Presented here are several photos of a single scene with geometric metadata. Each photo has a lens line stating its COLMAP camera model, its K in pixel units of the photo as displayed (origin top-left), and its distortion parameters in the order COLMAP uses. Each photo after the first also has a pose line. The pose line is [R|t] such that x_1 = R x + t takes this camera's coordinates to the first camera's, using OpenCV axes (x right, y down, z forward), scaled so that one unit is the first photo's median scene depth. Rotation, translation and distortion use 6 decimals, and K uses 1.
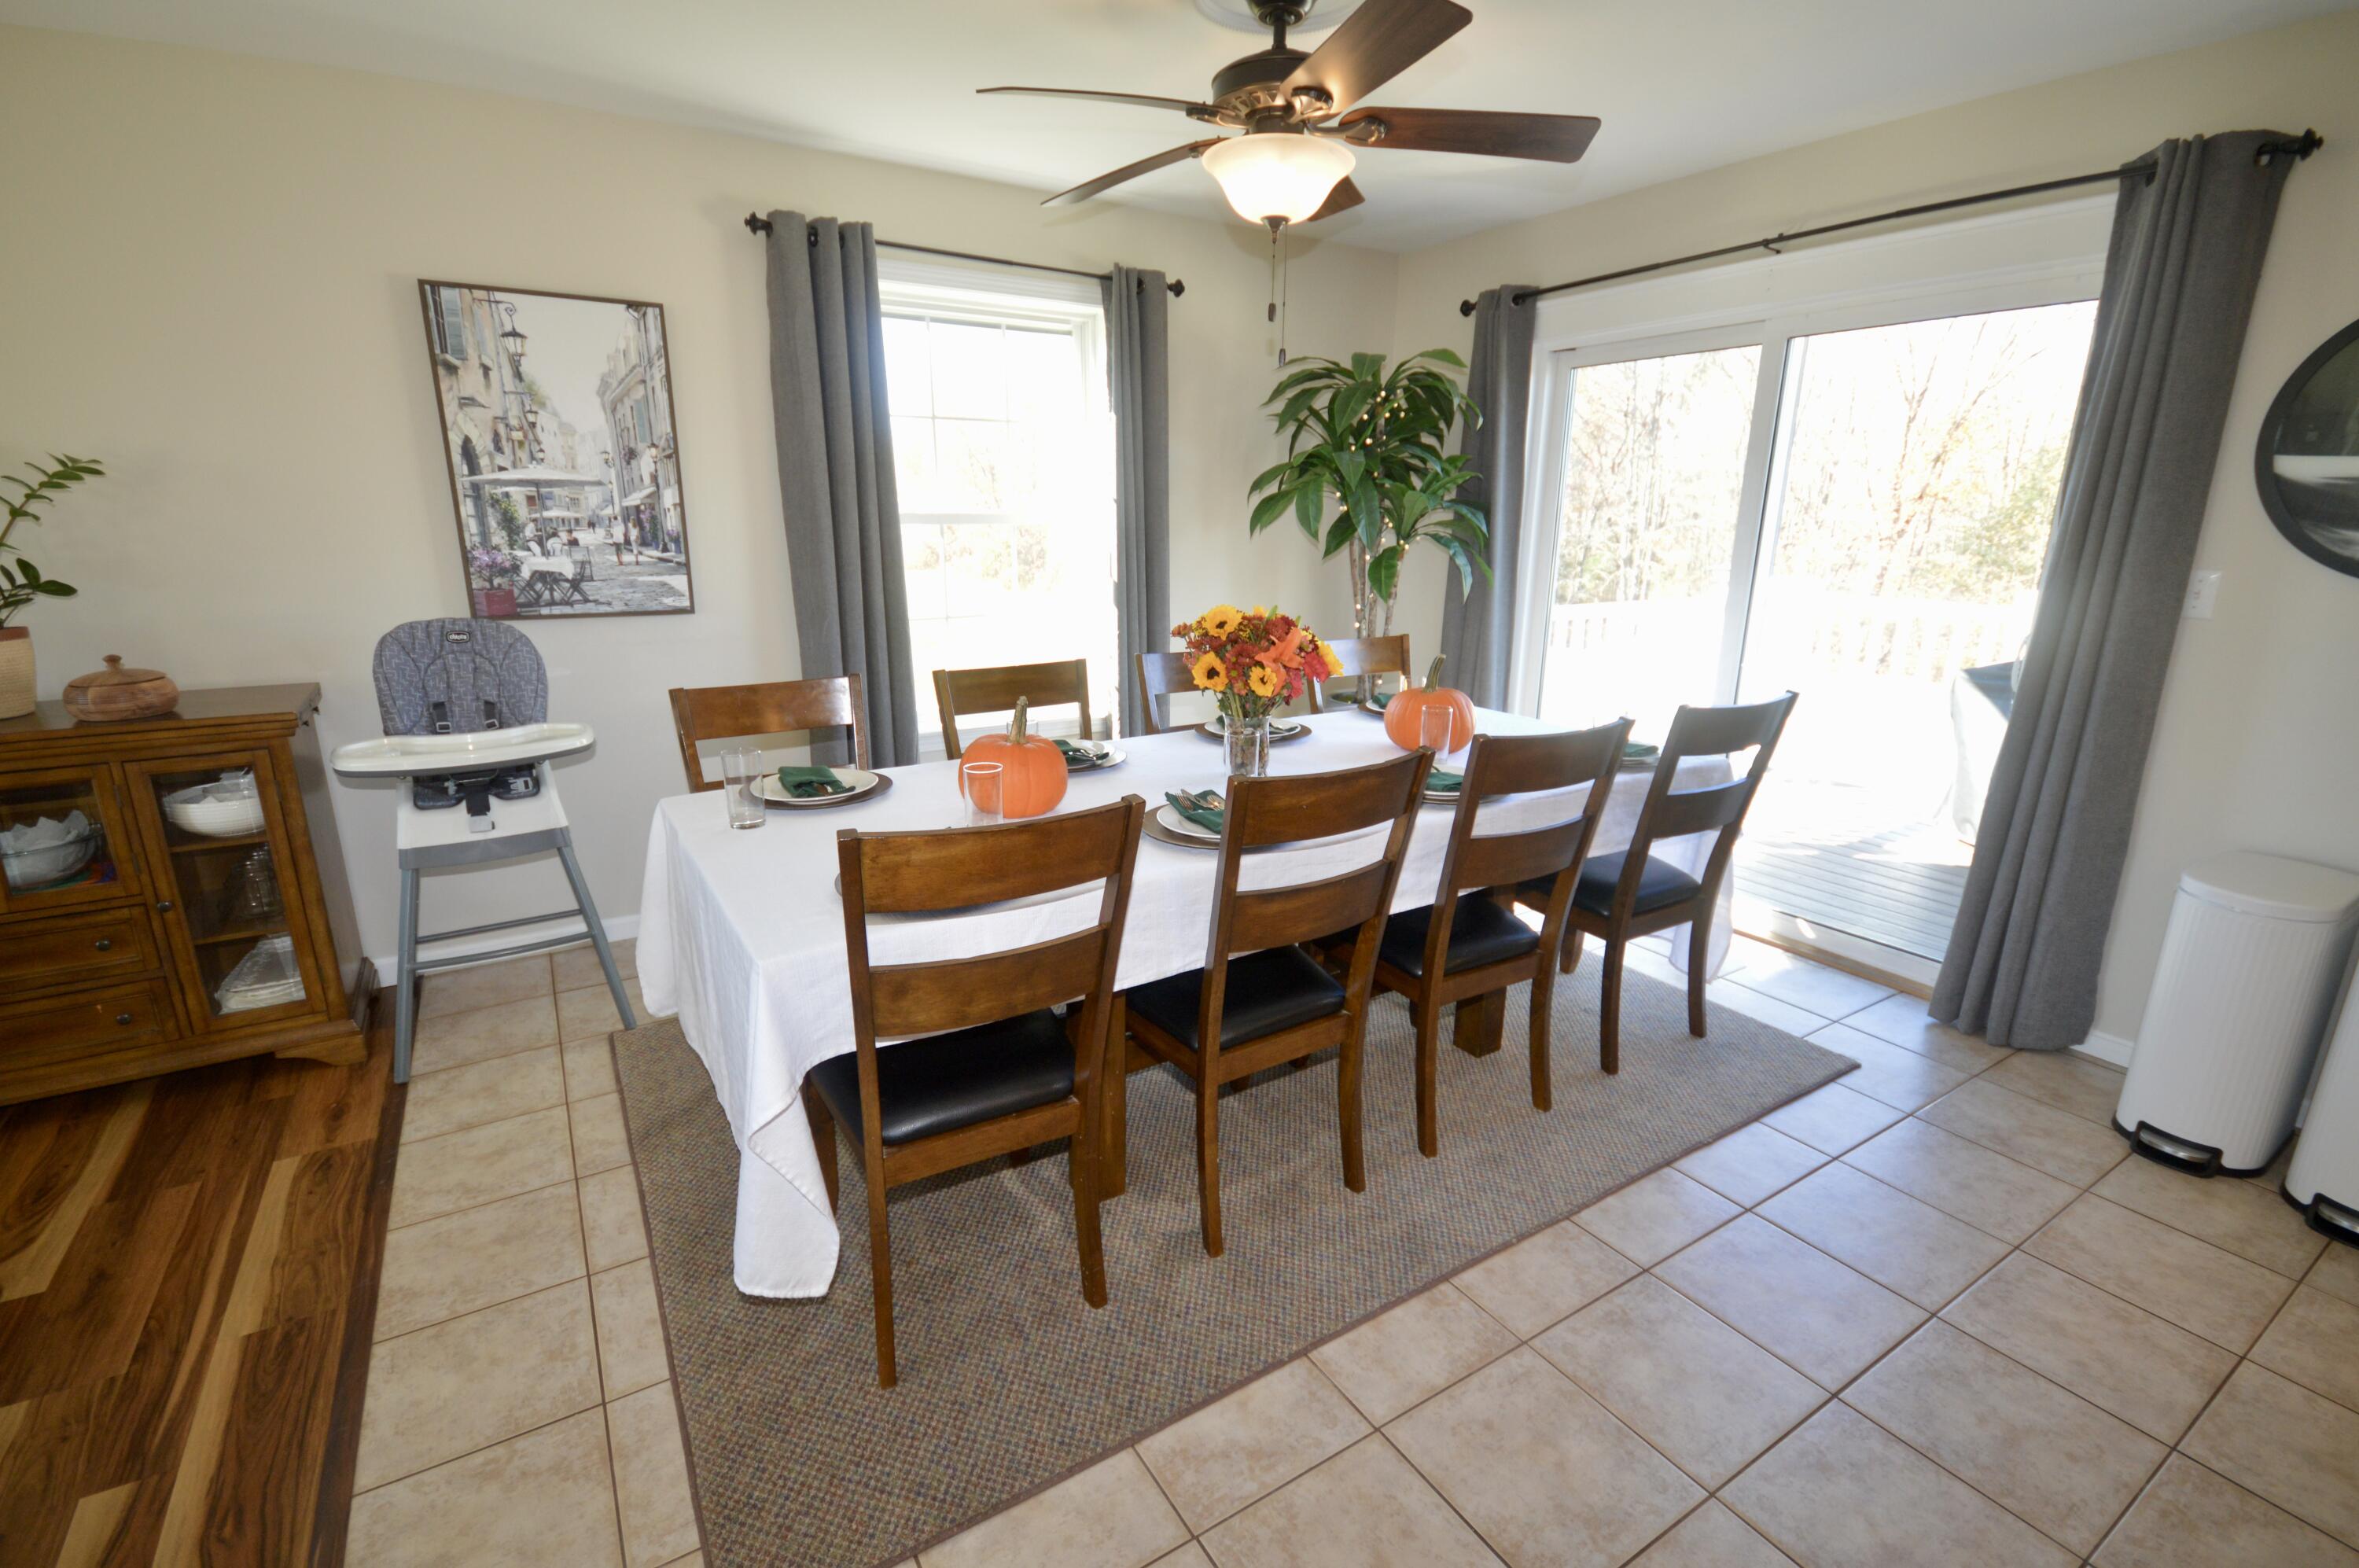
lens RADIAL K [[1064.9, 0, 1152.9], [0, 1064.9, 832.7], [0, 0, 1]] dist [0.007102, -0.009404]
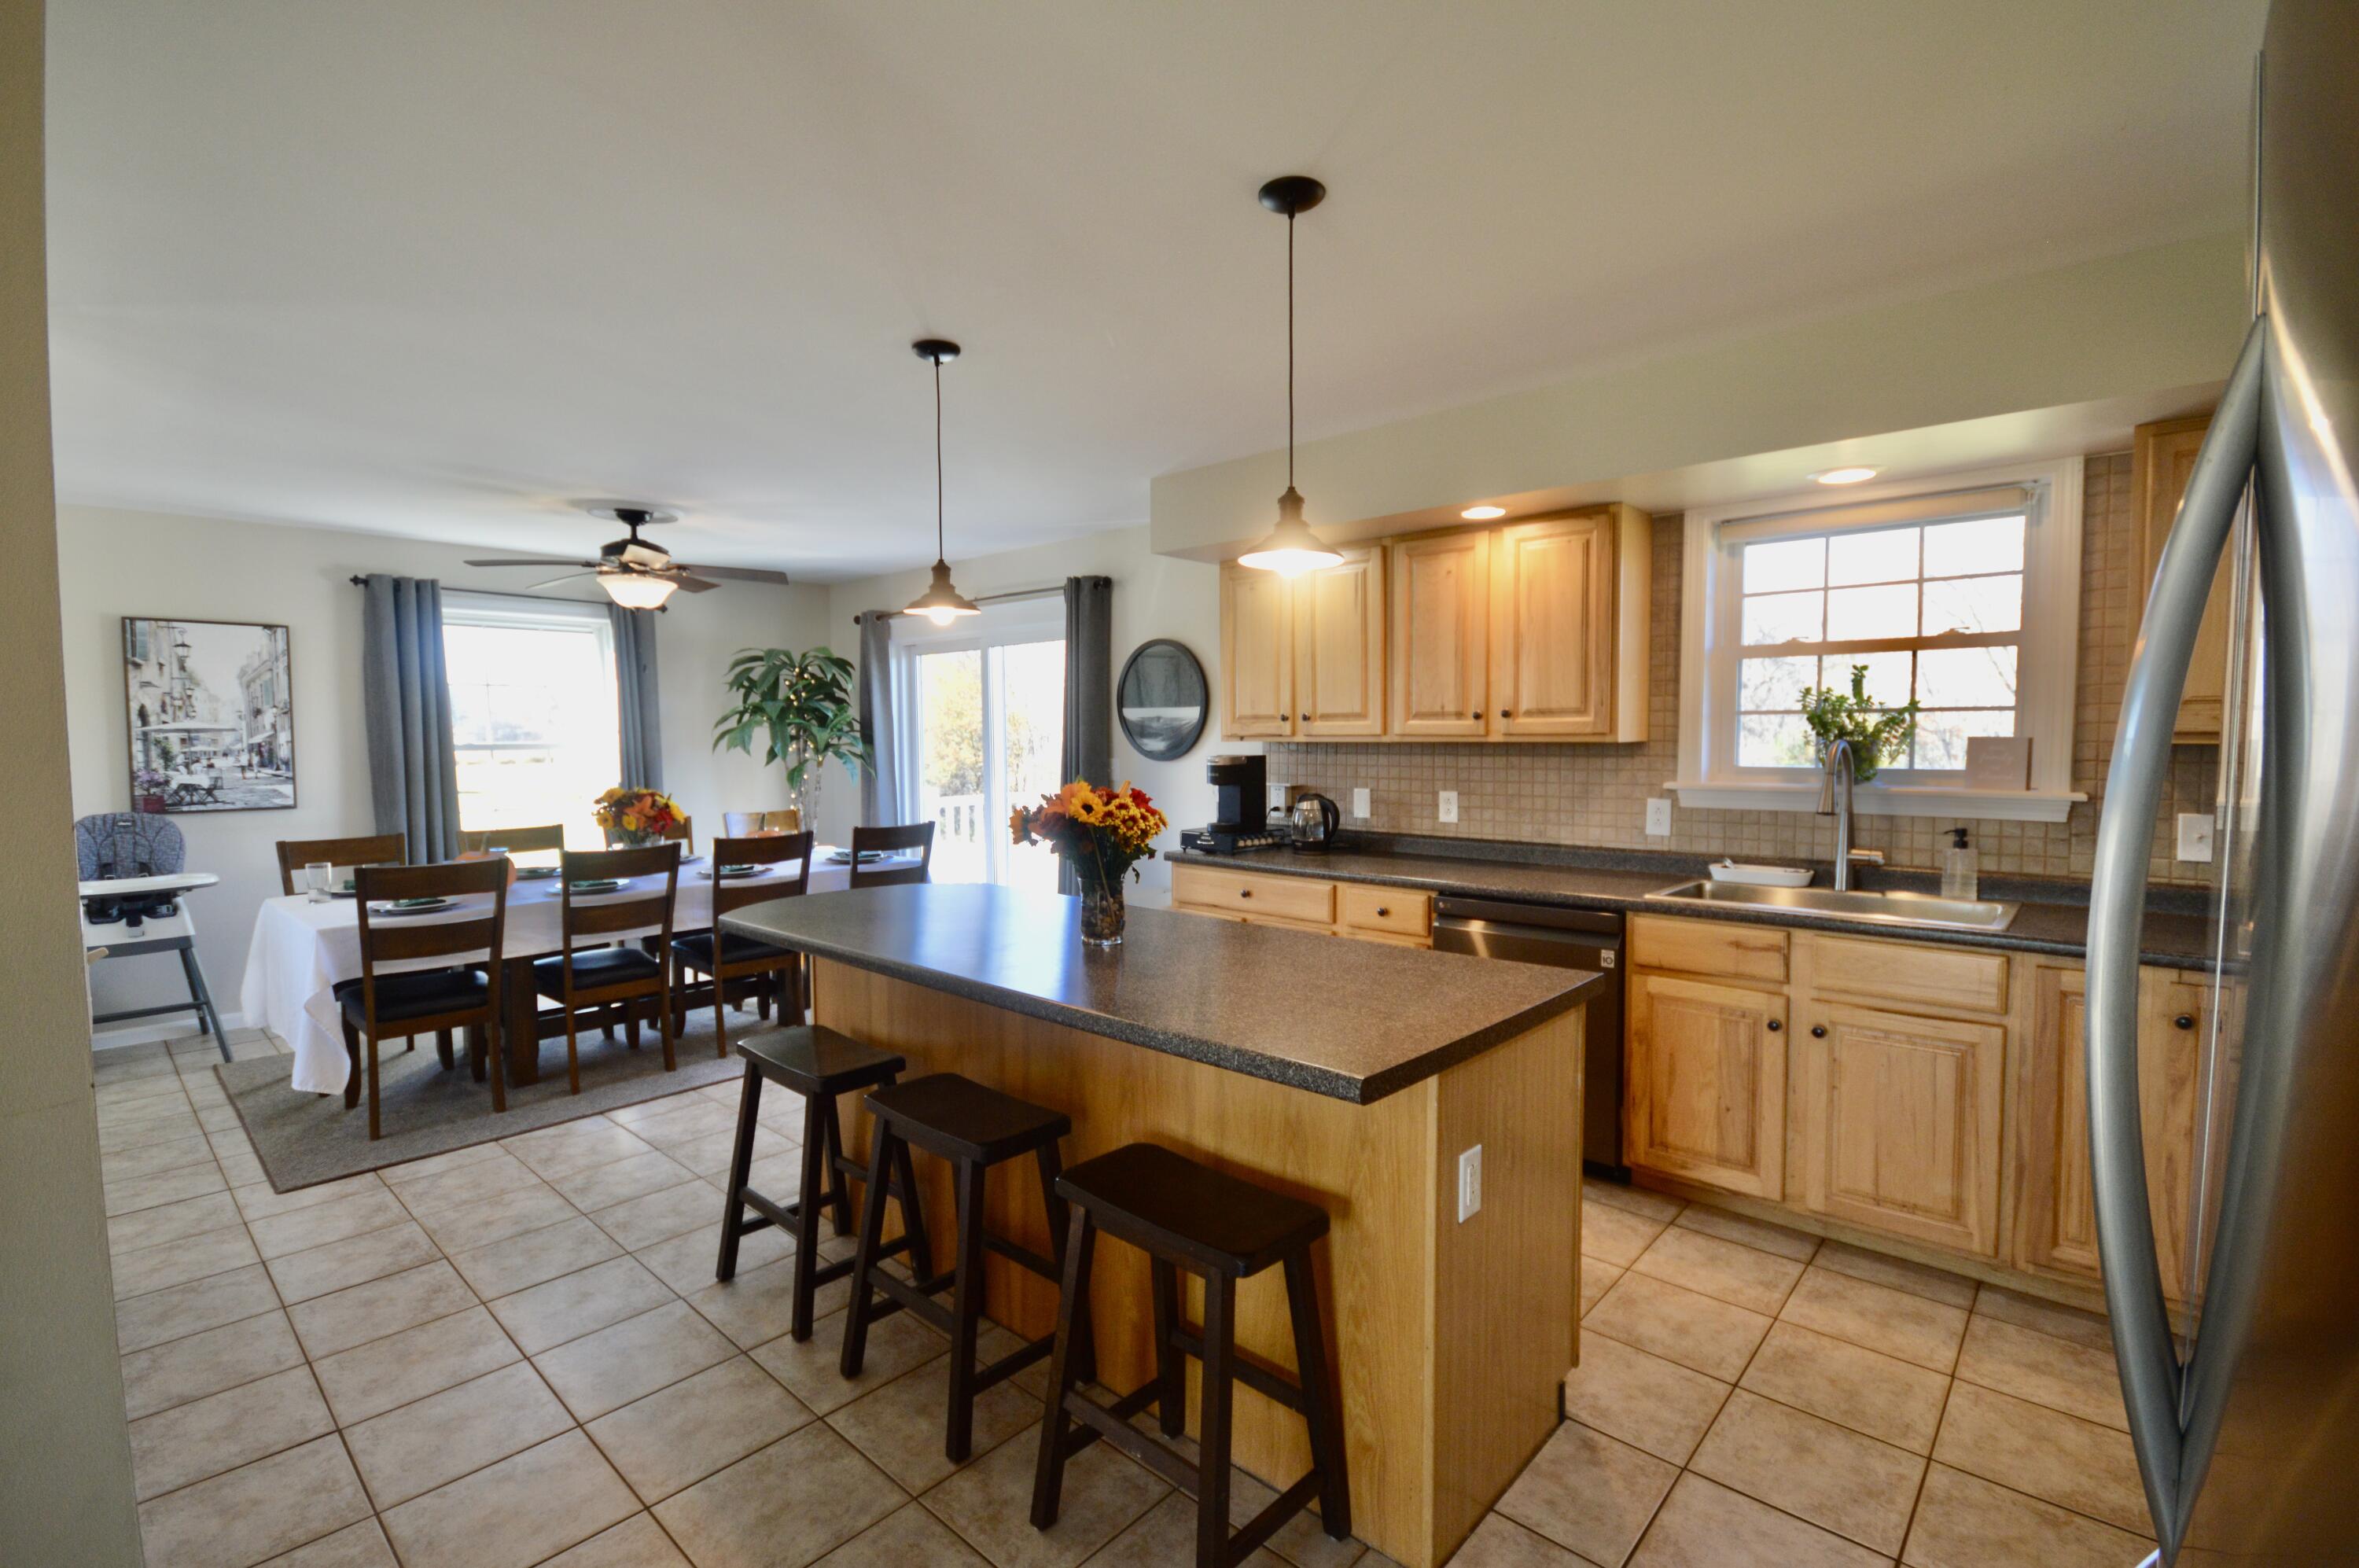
lens RADIAL K [[1064.9, 0, 1140.5], [0, 1064.9, 800.4], [0, 0, 1]] dist [0.007102, -0.009404]
pose [[0.962777, -0.031498, 0.268454, 0.369287], [0.091973, 0.972098, -0.215793, 0.252123], [-0.254167, 0.232451, 0.938811, -0.845099]]
